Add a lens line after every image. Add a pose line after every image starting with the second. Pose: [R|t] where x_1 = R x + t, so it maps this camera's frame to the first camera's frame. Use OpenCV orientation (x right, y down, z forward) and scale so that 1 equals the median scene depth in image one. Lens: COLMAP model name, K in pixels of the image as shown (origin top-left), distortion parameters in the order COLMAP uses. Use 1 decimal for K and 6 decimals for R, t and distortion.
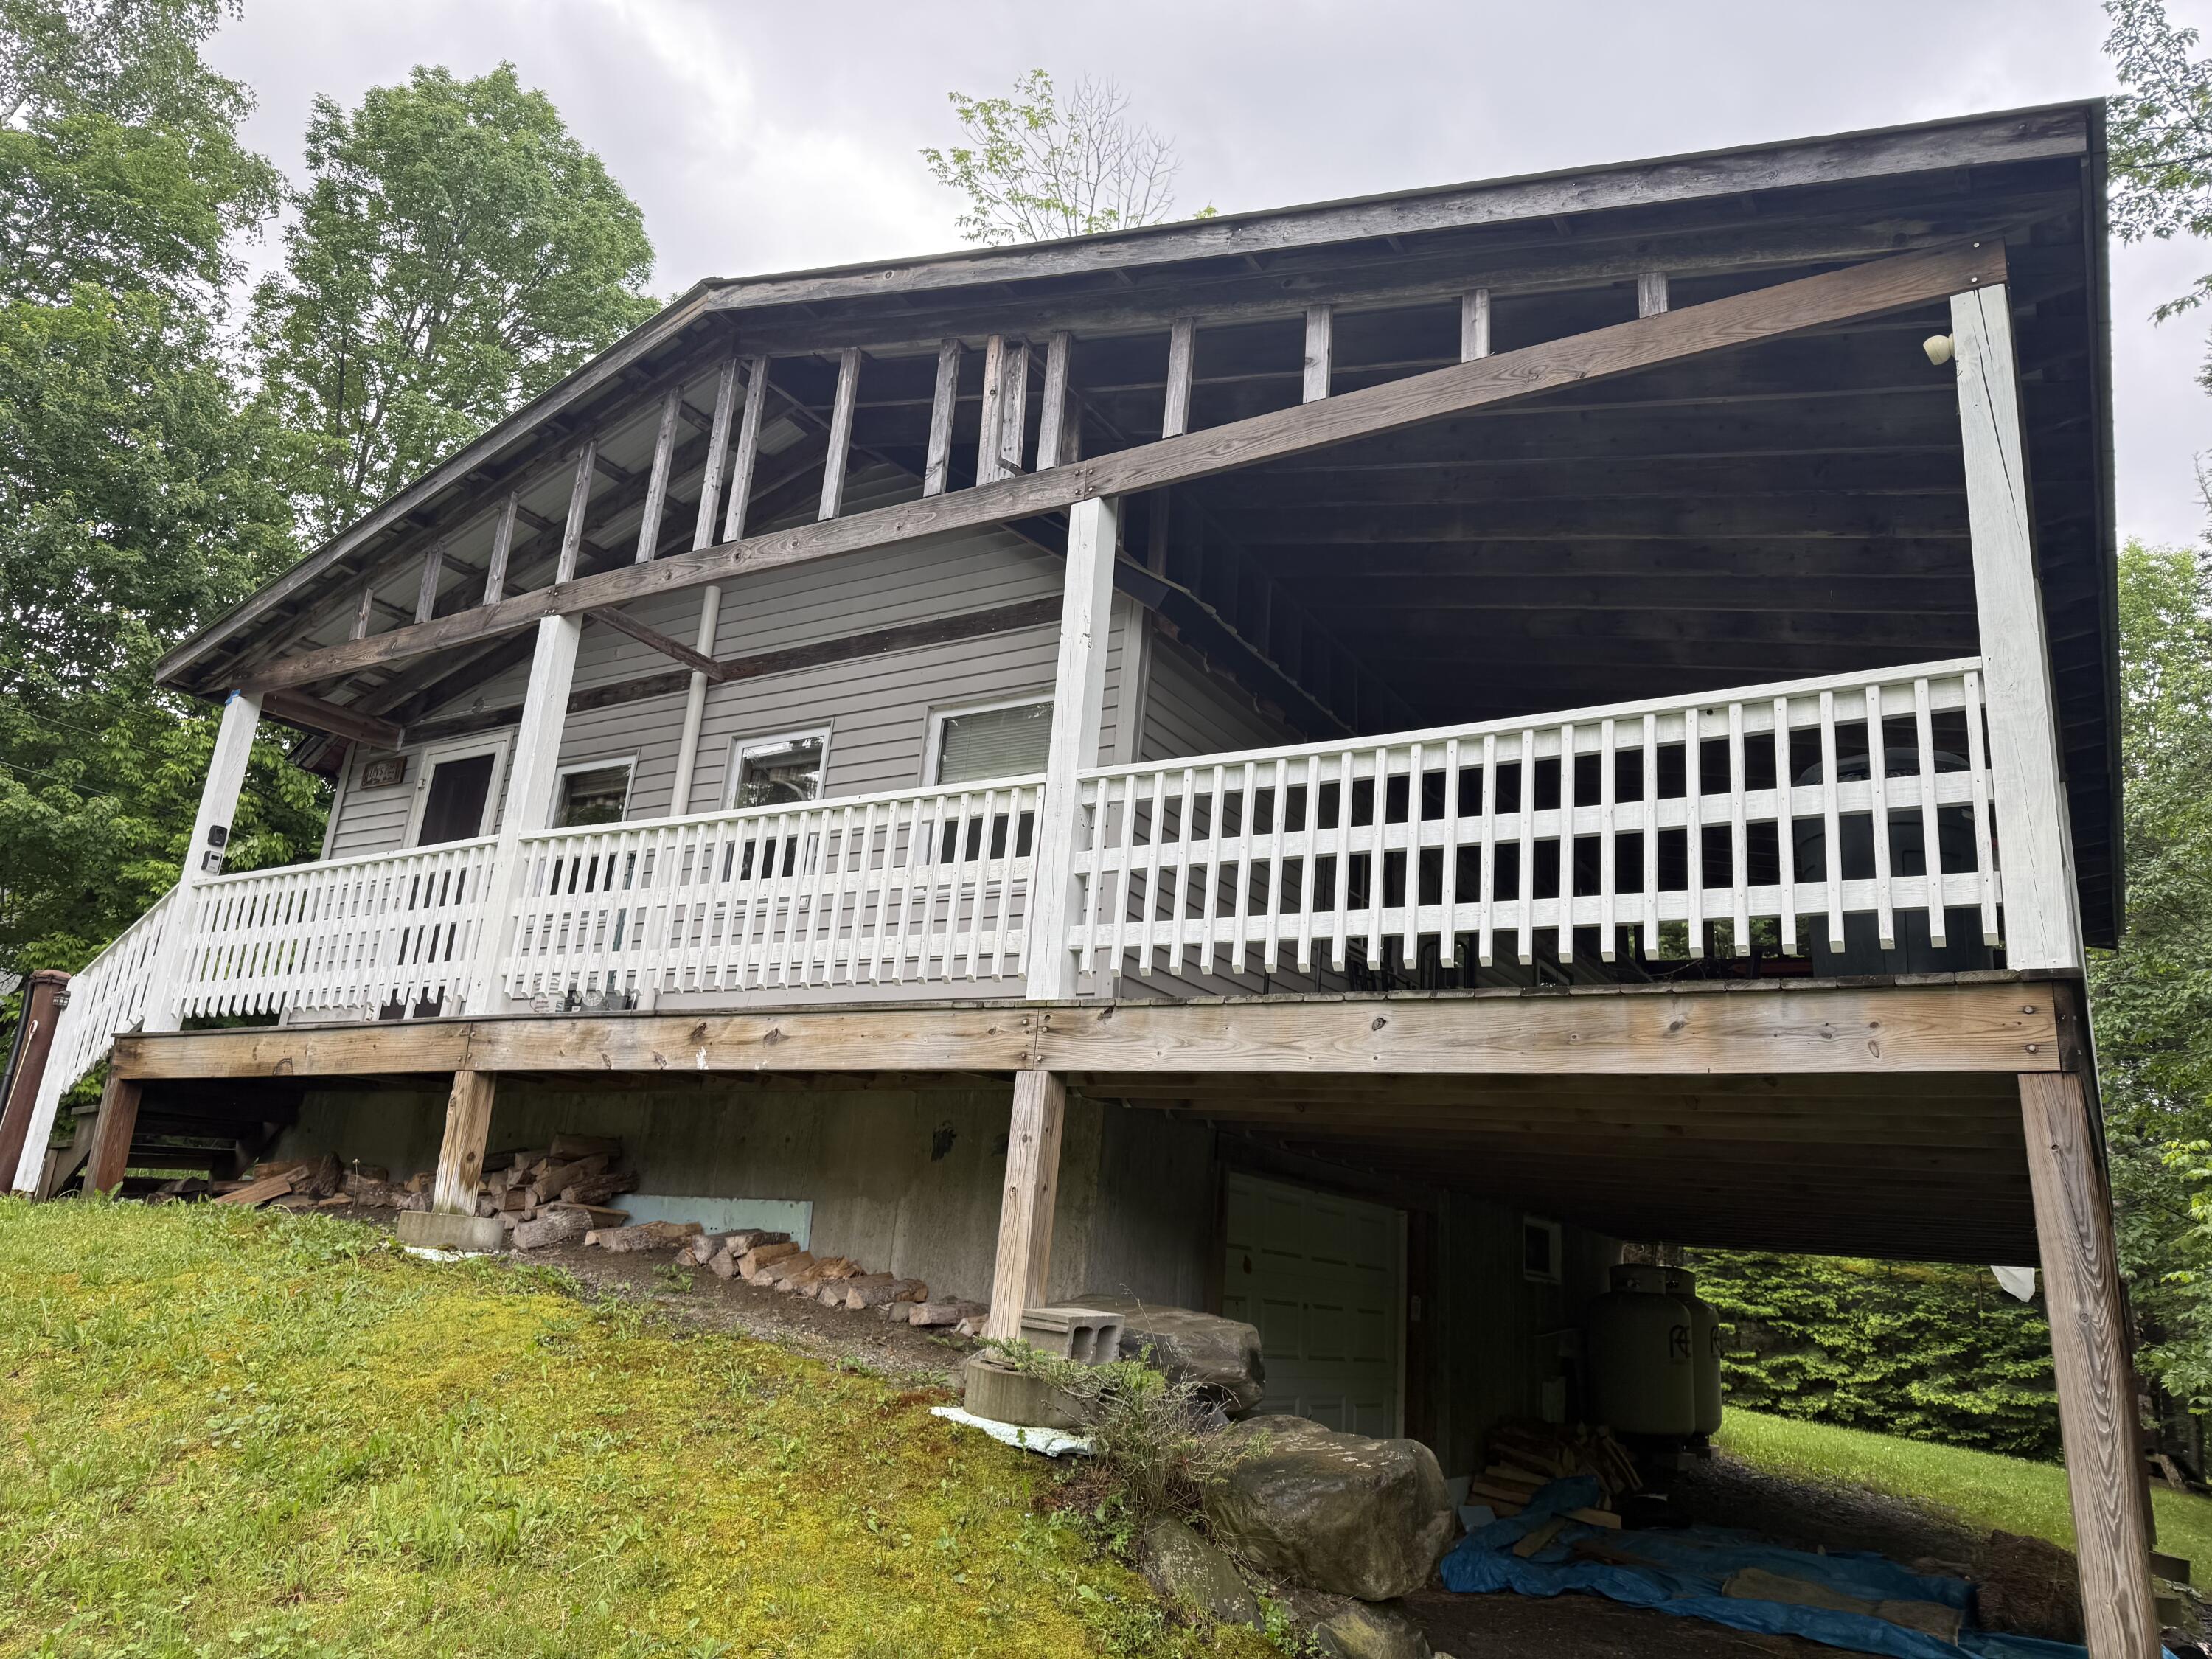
lens RADIAL K [[1570.8, 0, 1111.0], [0, 1570.8, 824.5], [0, 0, 1]] dist [0.012382, -0.007819]
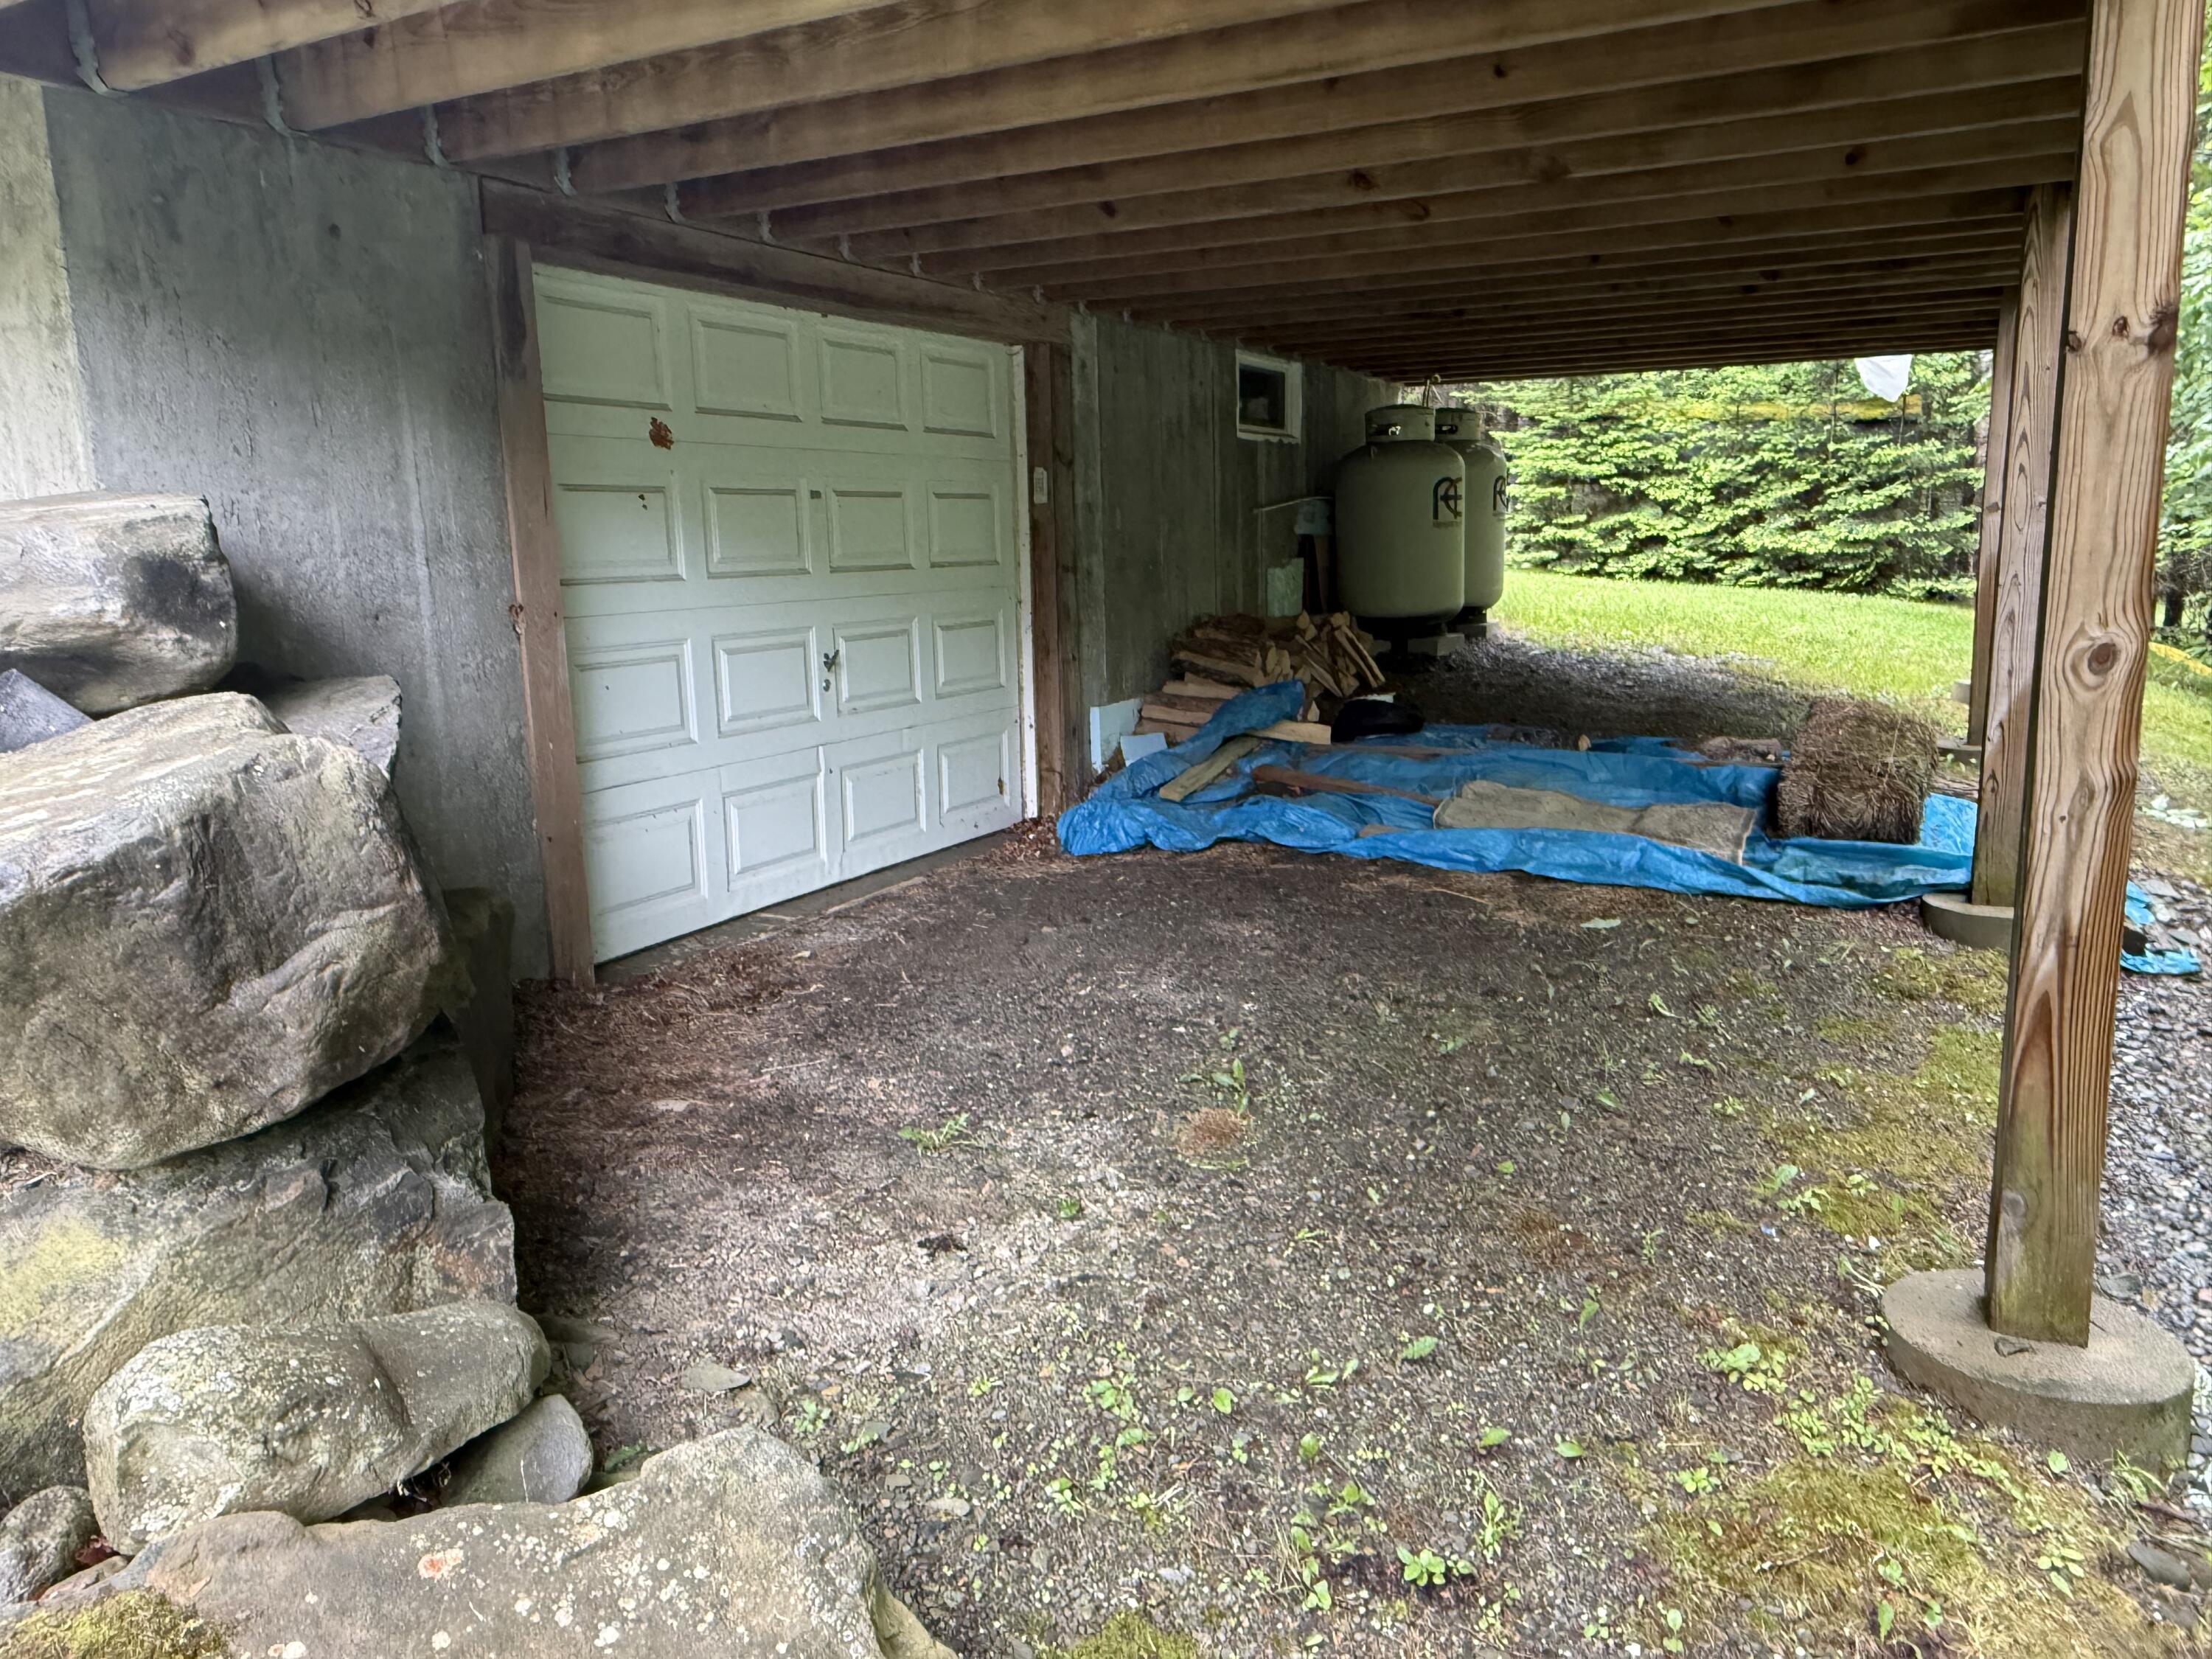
lens RADIAL K [[1466.2, 0, 1097.7], [0, 1466.2, 827.7], [0, 0, 1]] dist [-0.023584, 0.002526]
pose [[0.993886, -0.110008, 0.009445, 0.102985], [0.092847, 0.878994, 0.467706, 0.073691], [-0.059753, -0.463969, 0.883834, 0.187588]]
